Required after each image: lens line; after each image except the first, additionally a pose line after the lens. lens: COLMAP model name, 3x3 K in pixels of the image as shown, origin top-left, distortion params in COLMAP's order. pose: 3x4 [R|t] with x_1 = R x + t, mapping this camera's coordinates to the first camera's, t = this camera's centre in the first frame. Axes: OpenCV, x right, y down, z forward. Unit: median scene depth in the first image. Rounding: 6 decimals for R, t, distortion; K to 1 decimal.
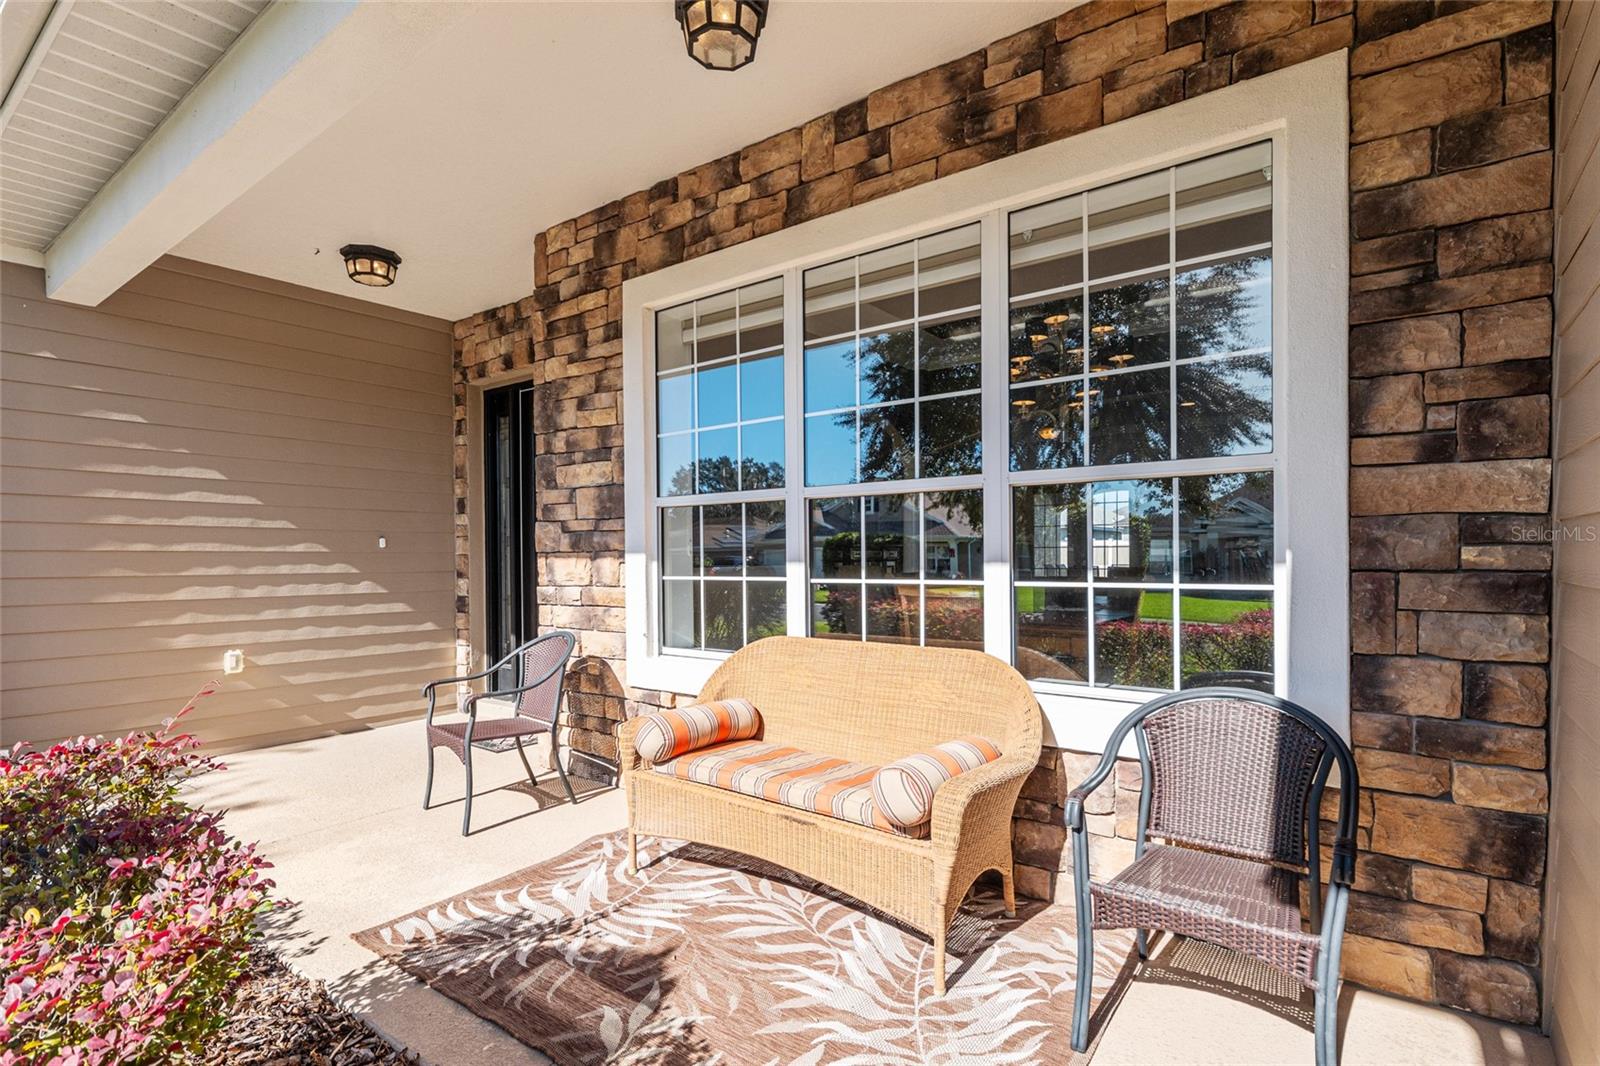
lens RADIAL K [[787.9, 0, 803.4], [0, 787.9, 562.5], [0, 0, 1]] dist [-0.001478, 0.000350]
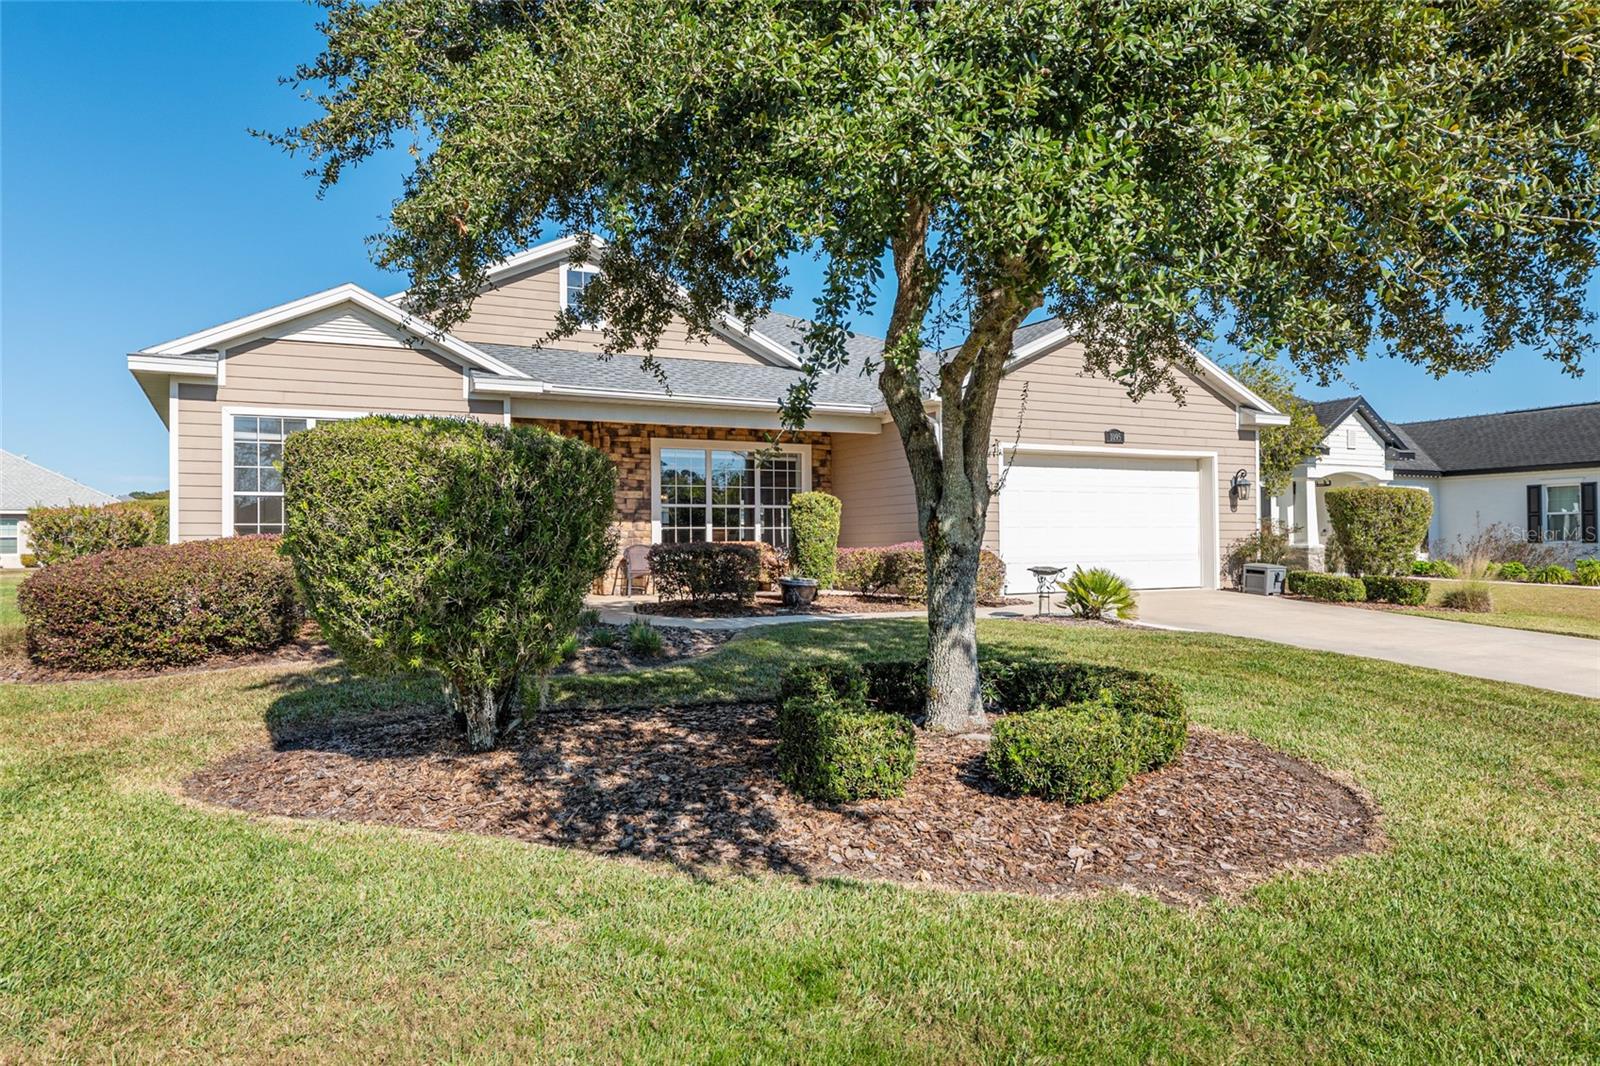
lens RADIAL K [[1063.7, 0, 805.9], [0, 1063.7, 536.8], [0, 0, 1]] dist [0.004350, 0.002377]
pose [[0.425430, 0.013346, 0.904893, -4.398530], [0.016138, 0.999620, -0.022331, 0.185155], [-0.904848, 0.024104, 0.425053, -1.620544]]
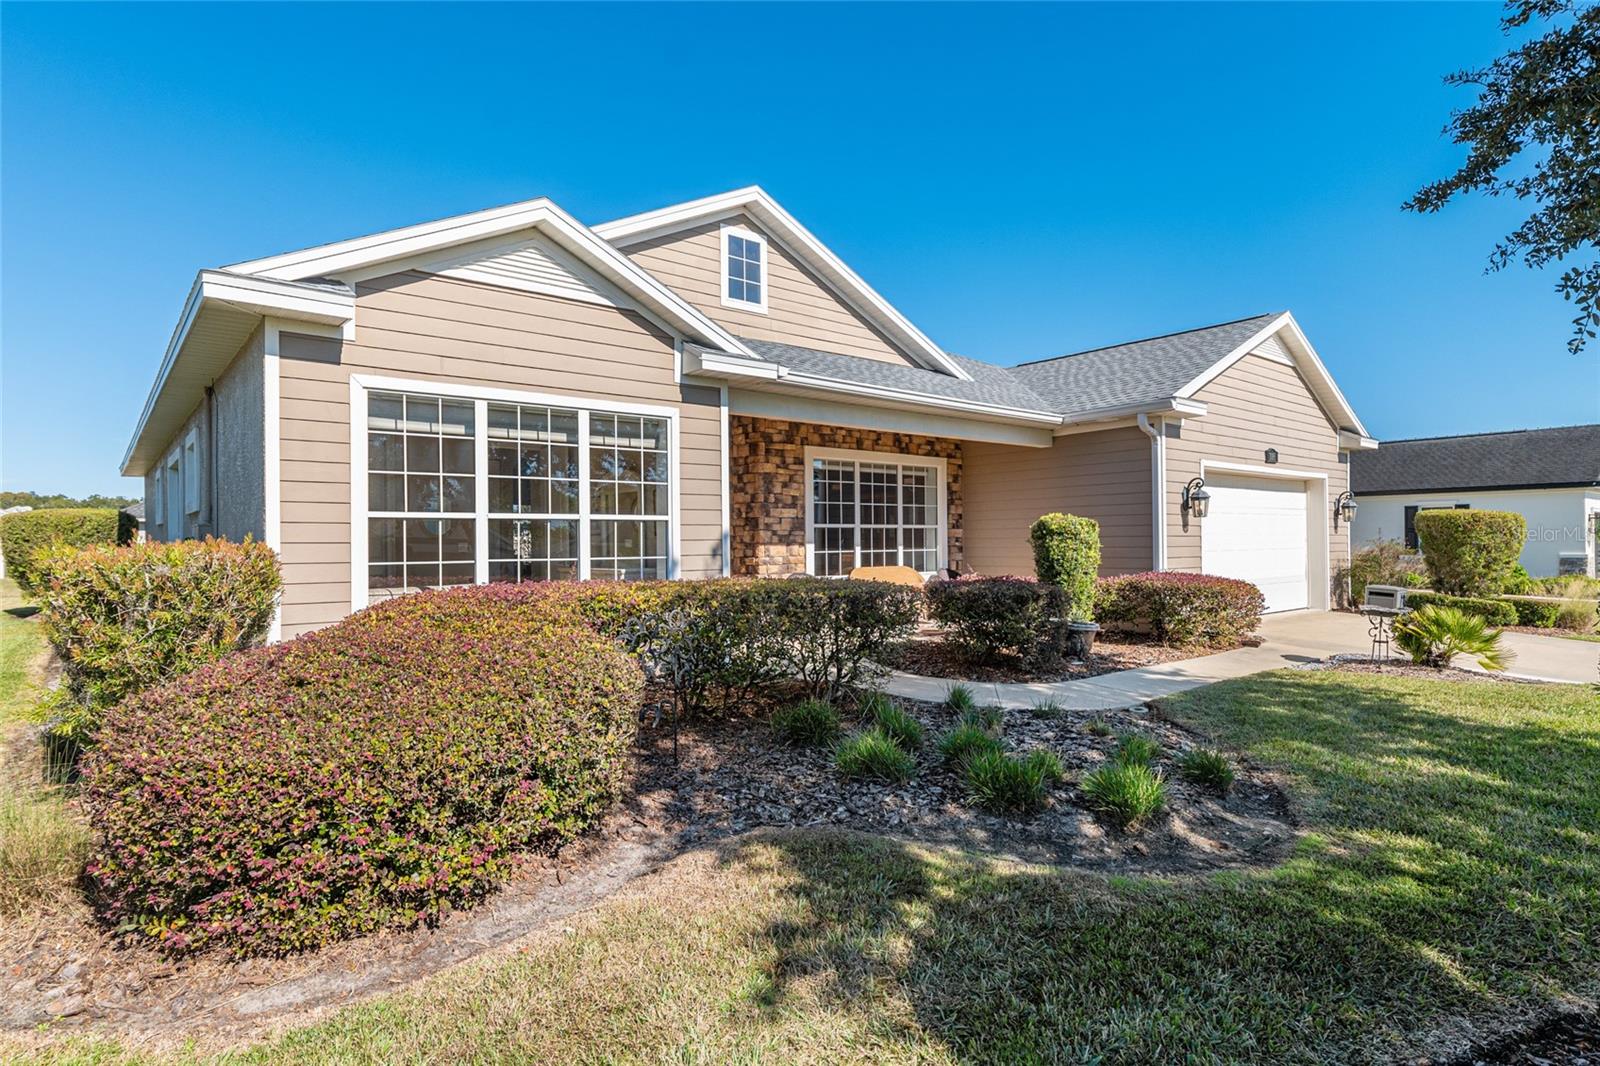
lens RADIAL K [[856.2, 0, 802.0], [0, 856.2, 537.6], [0, 0, 1]] dist [0.004964, 0.000074]
pose [[0.222788, 0.012705, 0.974784, -3.509760], [0.018602, 0.999678, -0.017280, 0.021473], [-0.974689, 0.021982, 0.222480, 0.386120]]
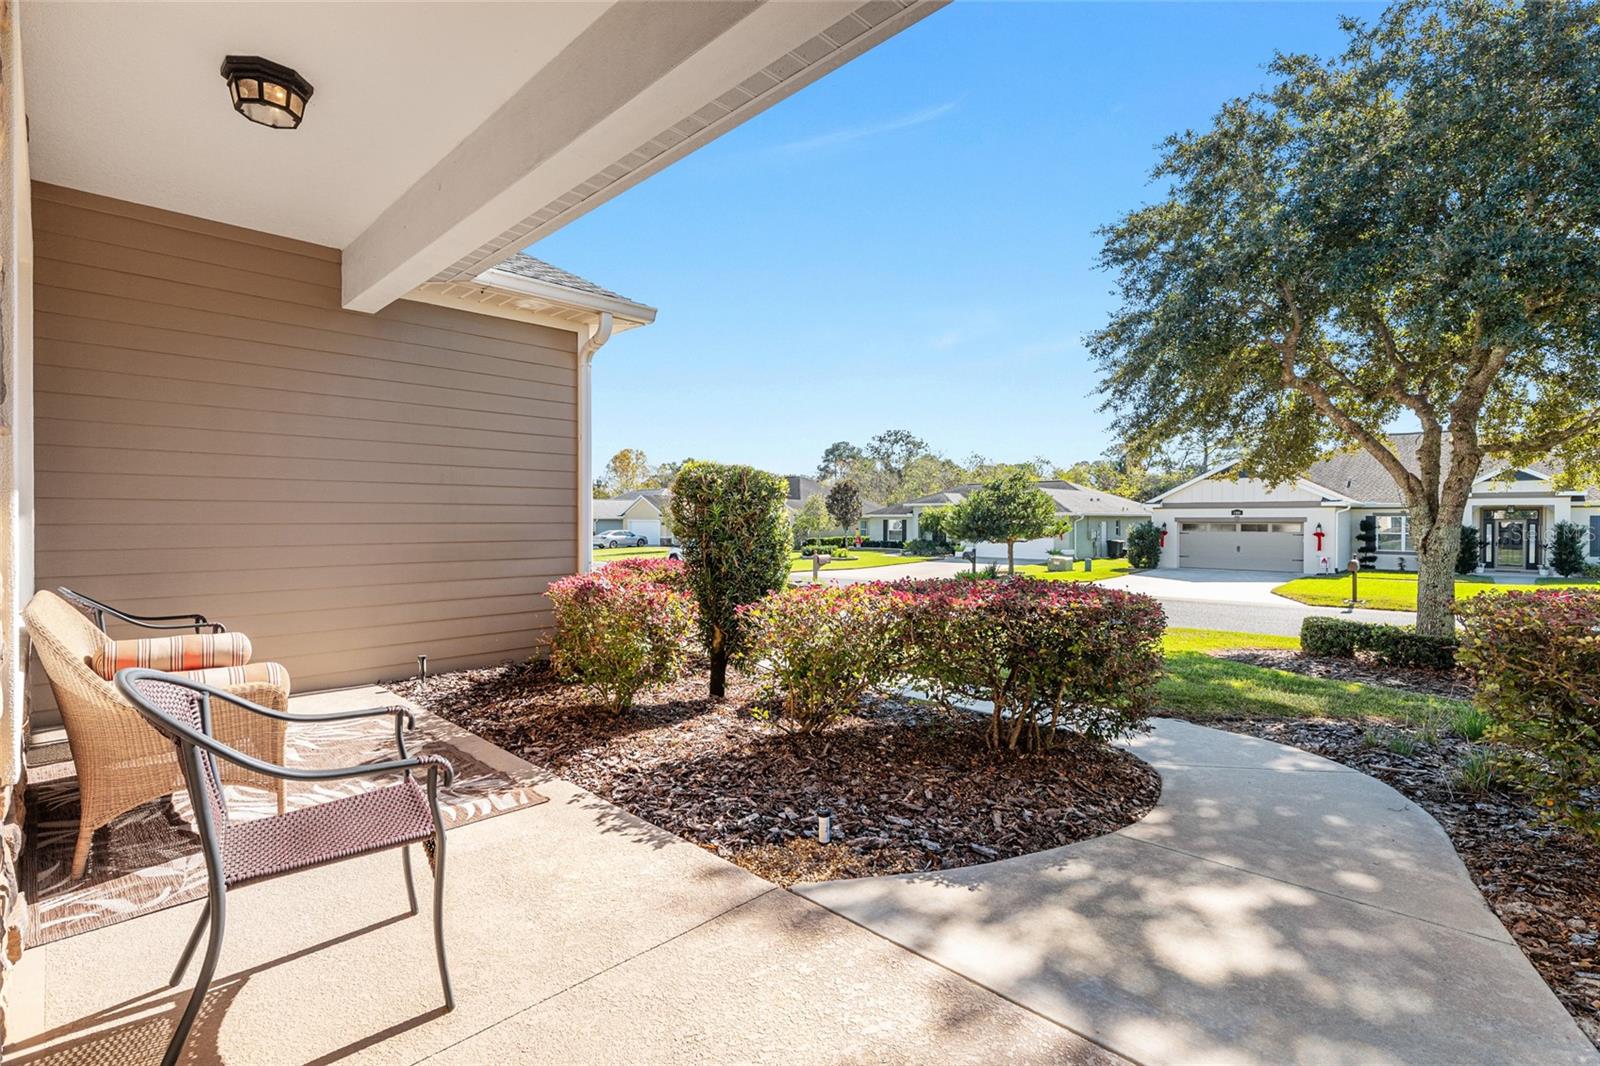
lens RADIAL K [[728.6, 0, 803.1], [0, 728.6, 549.5], [0, 0, 1]] dist [-0.000889, 0.000084]
pose [[-0.993341, 0.003497, 0.115154, -0.804022], [0.009852, 0.998456, 0.054660, 0.001706], [-0.114785, 0.055430, -0.991843, 1.509475]]
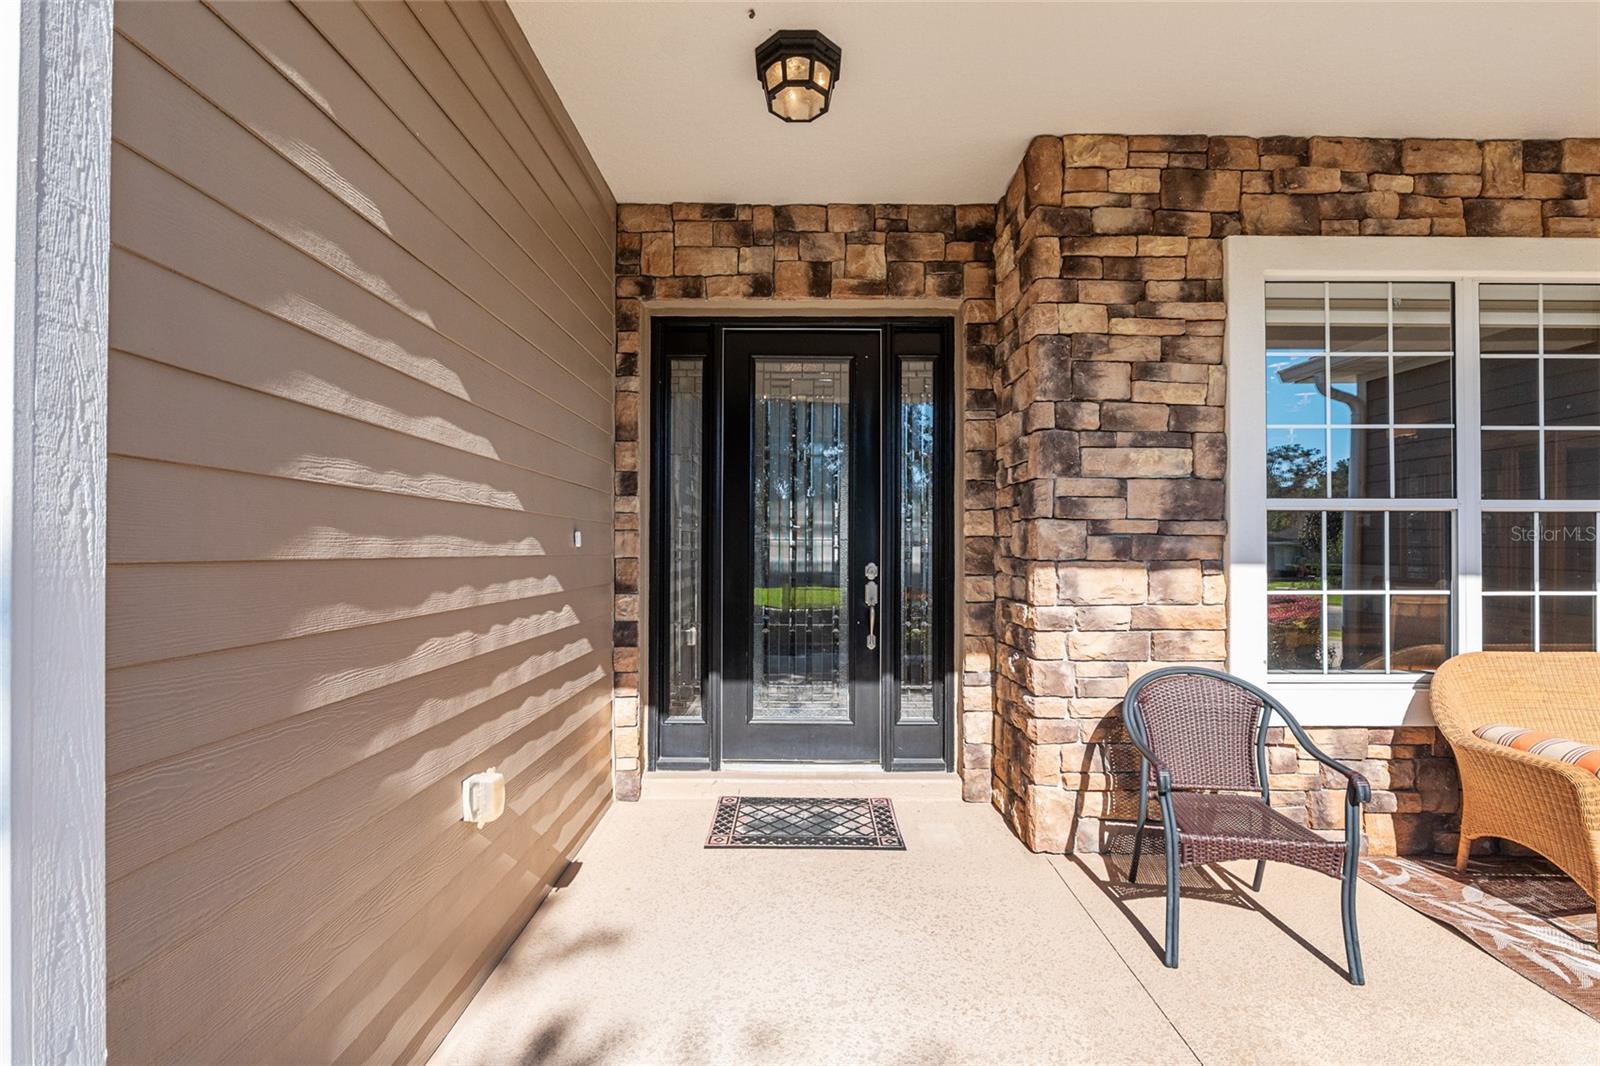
lens RADIAL K [[685.2, 0, 799.1], [0, 685.2, 537.4], [0, 0, 1]] dist [-0.005760, -0.000258]
pose [[0.799631, 0.017803, 0.600228, -1.126019], [-0.003144, 0.999671, -0.025462, -0.021966], [-0.600484, 0.018473, 0.799423, 0.780653]]
